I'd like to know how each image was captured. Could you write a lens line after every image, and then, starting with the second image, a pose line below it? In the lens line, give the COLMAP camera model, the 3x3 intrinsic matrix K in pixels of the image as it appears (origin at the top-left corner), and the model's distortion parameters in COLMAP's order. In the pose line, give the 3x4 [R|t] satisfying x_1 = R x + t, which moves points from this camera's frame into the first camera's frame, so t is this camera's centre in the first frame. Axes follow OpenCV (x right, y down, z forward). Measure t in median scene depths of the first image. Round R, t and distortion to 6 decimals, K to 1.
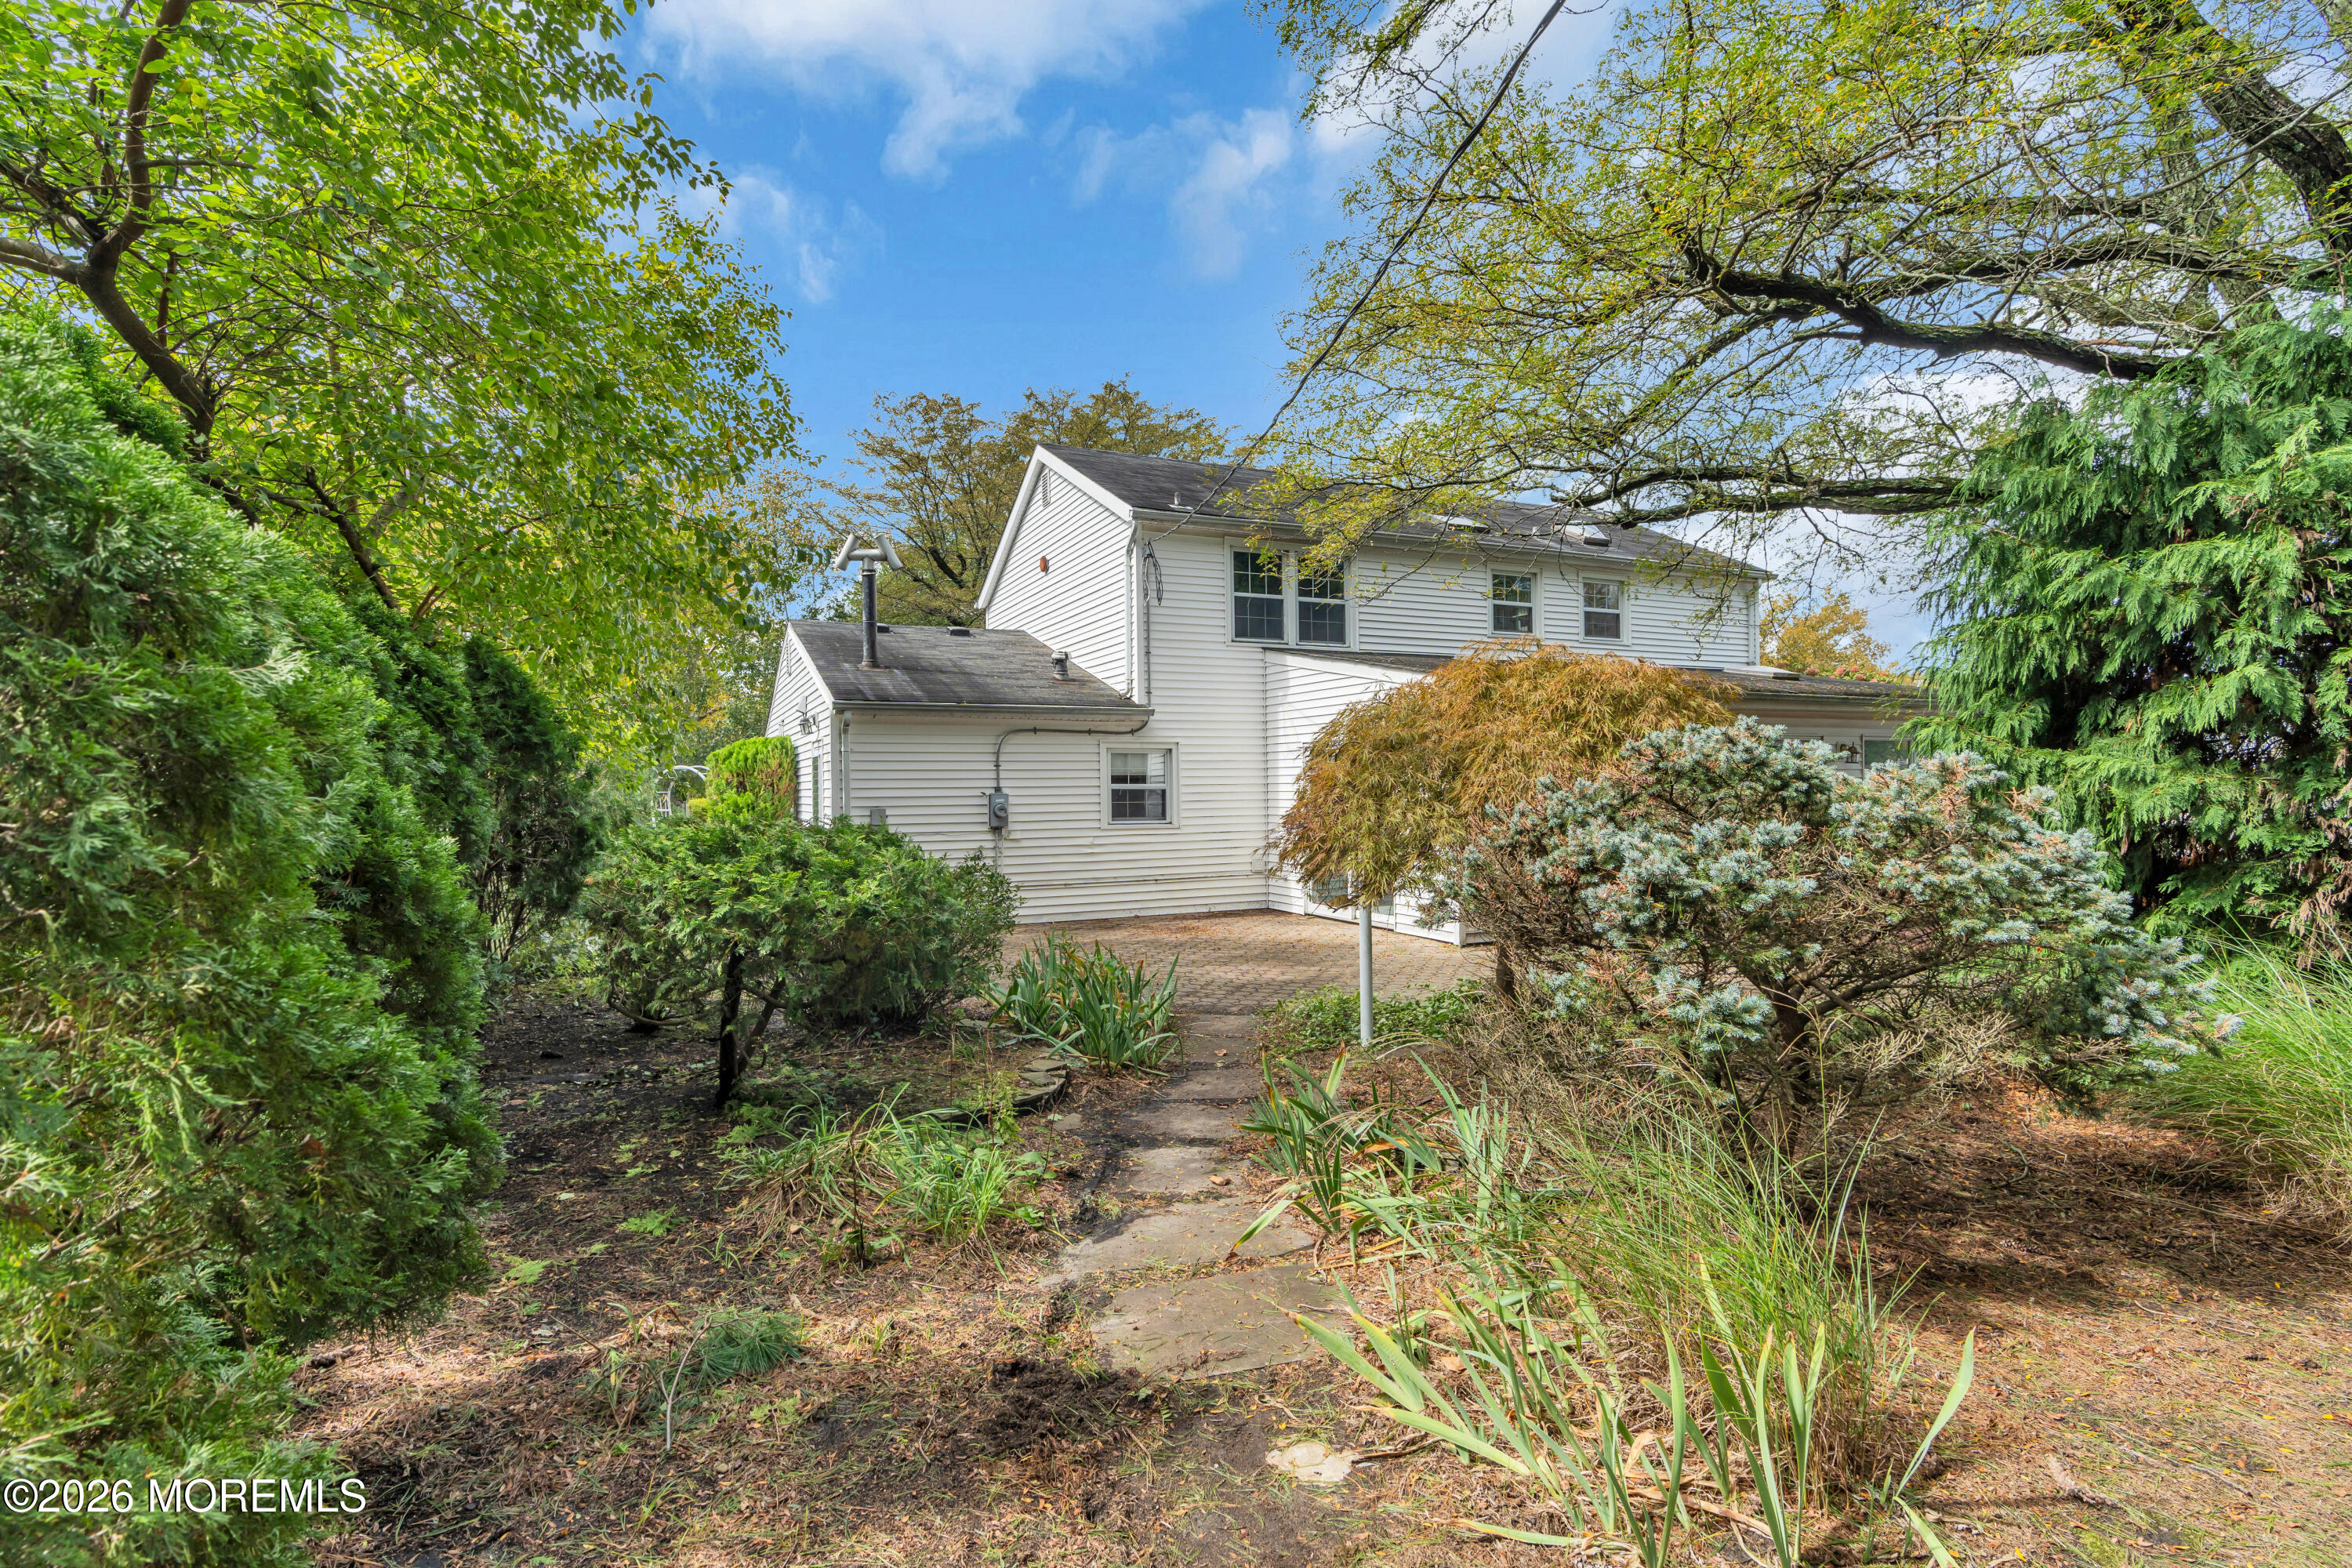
lens RADIAL K [[1150.8, 0, 1171.5], [0, 1150.8, 793.4], [0, 0, 1]] dist [-0.002888, -0.000486]
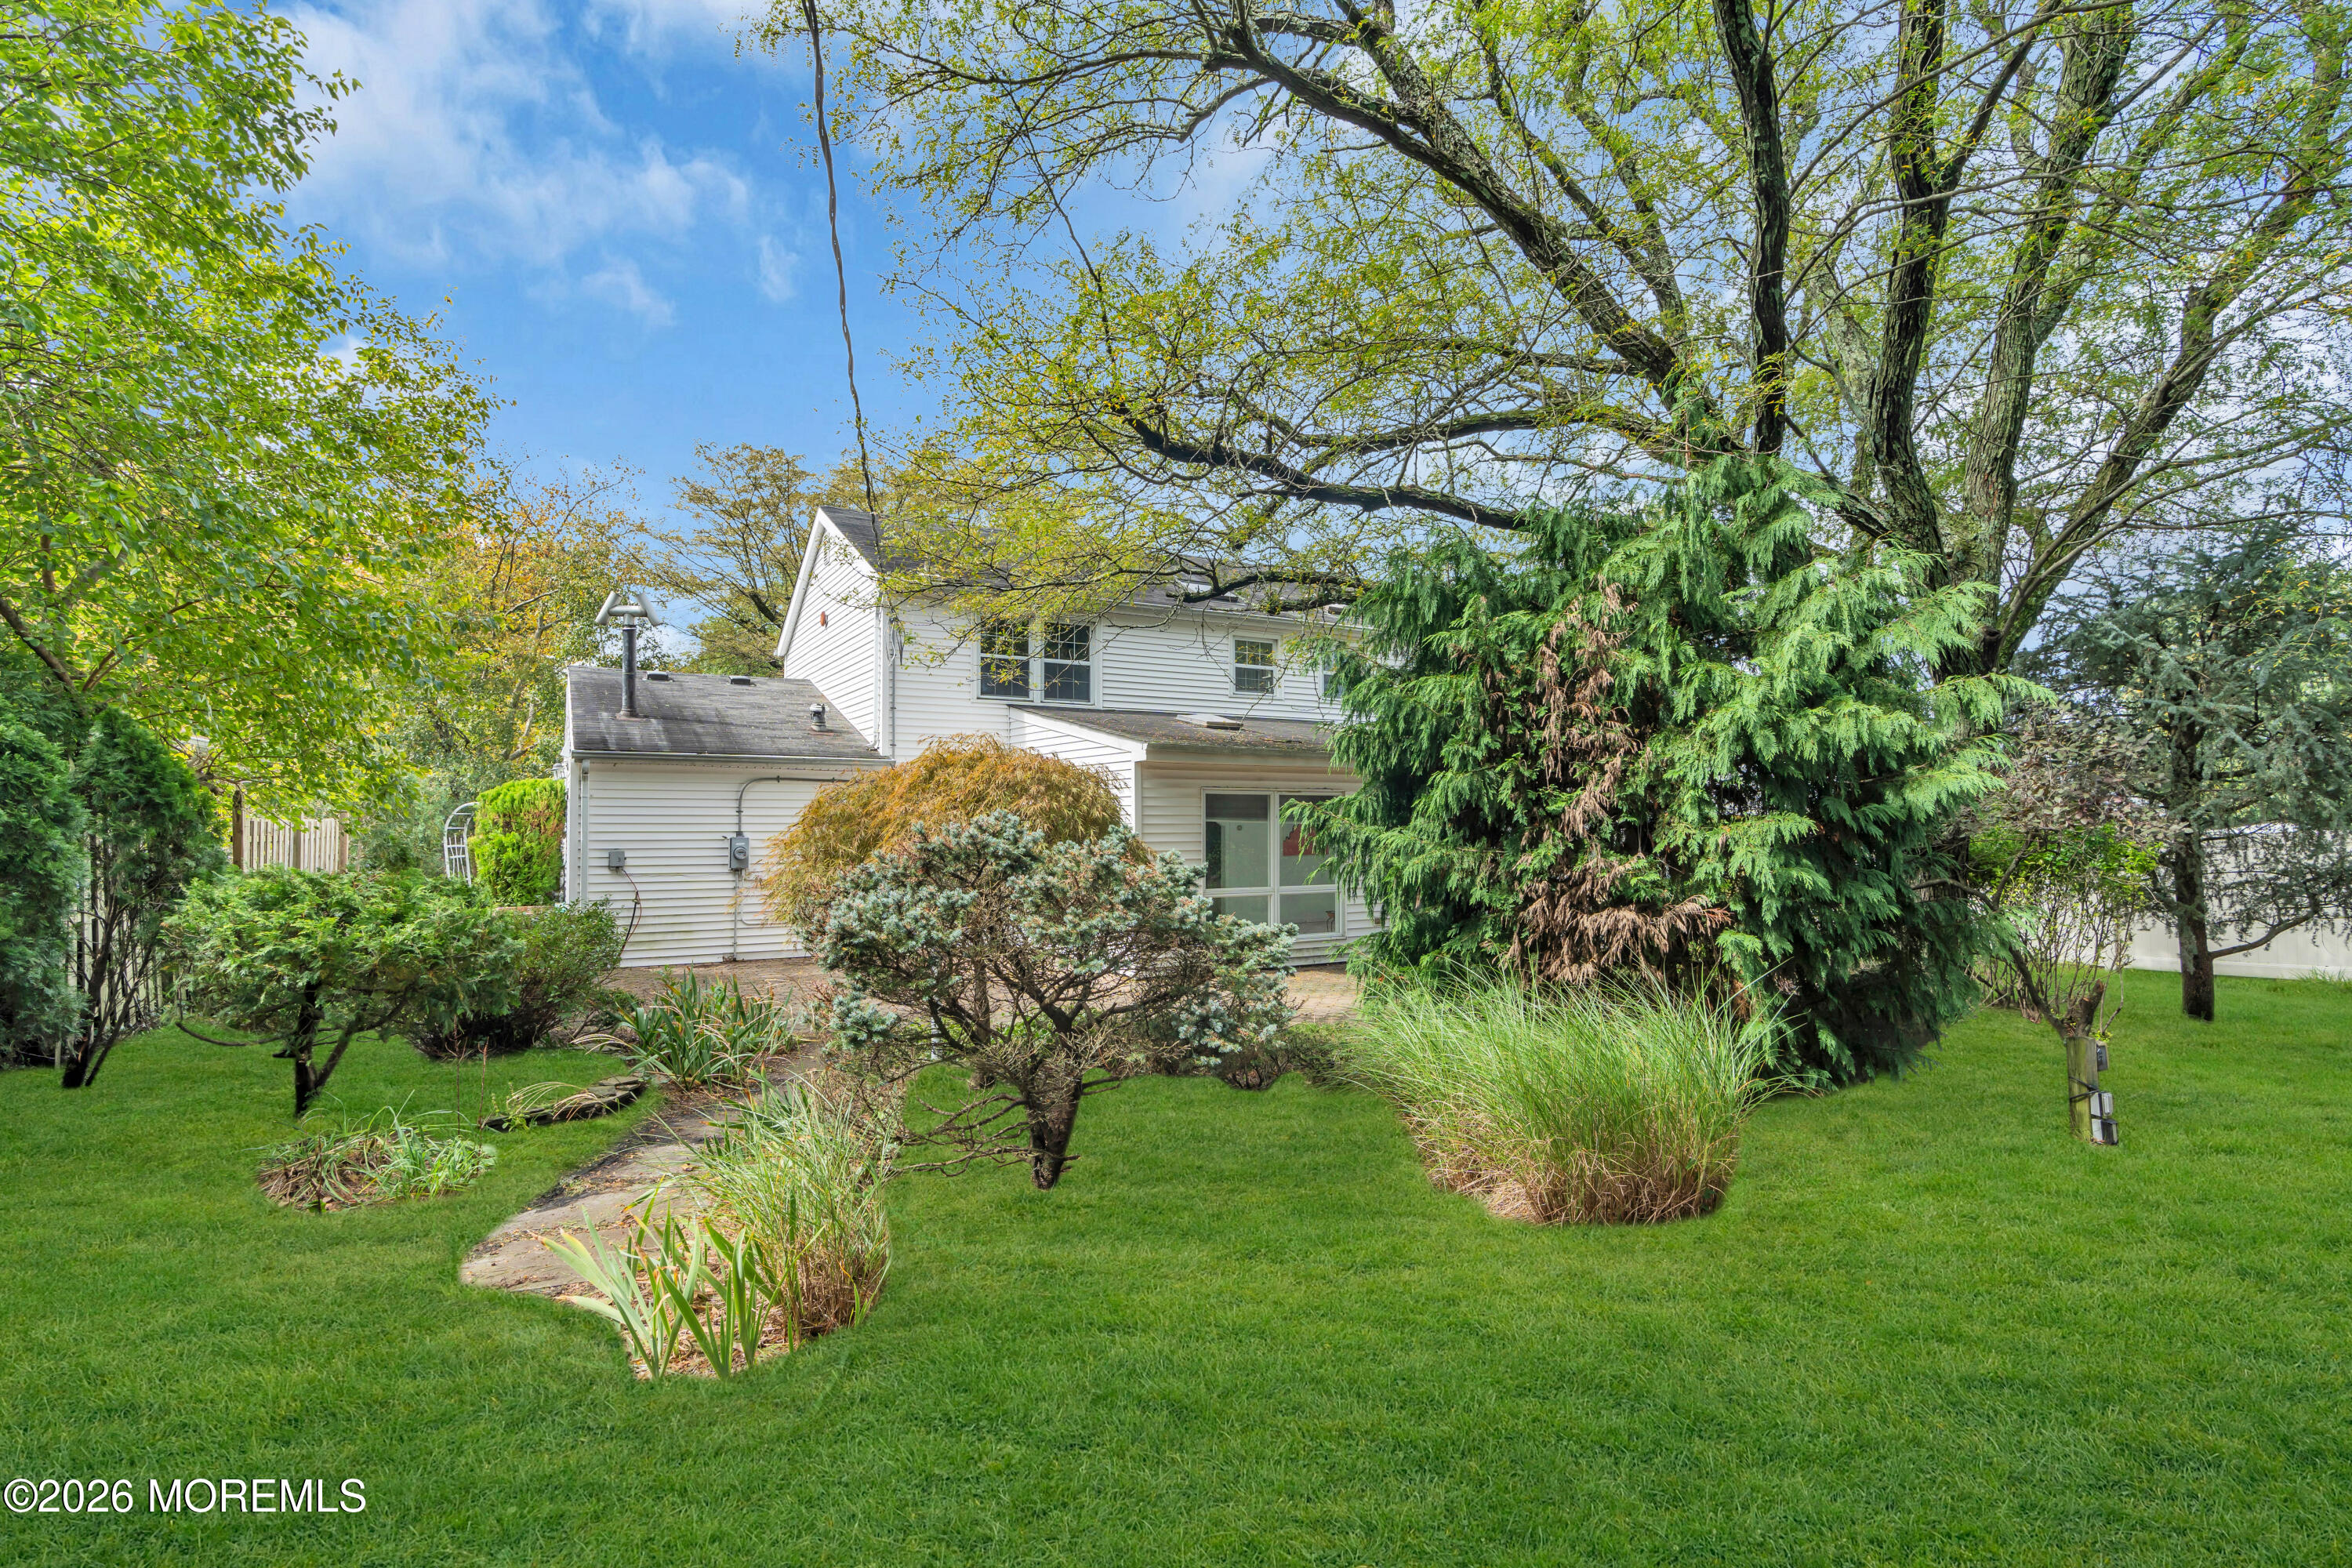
lens RADIAL K [[1150.8, 0, 1184.0], [0, 1150.8, 790.8], [0, 0, 1]] dist [-0.002888, -0.000486]
pose [[0.995865, 0.012997, 0.089913, 0.155961], [-0.010138, 0.999431, -0.032181, -0.012343], [-0.090280, 0.031136, 0.995430, -0.101896]]
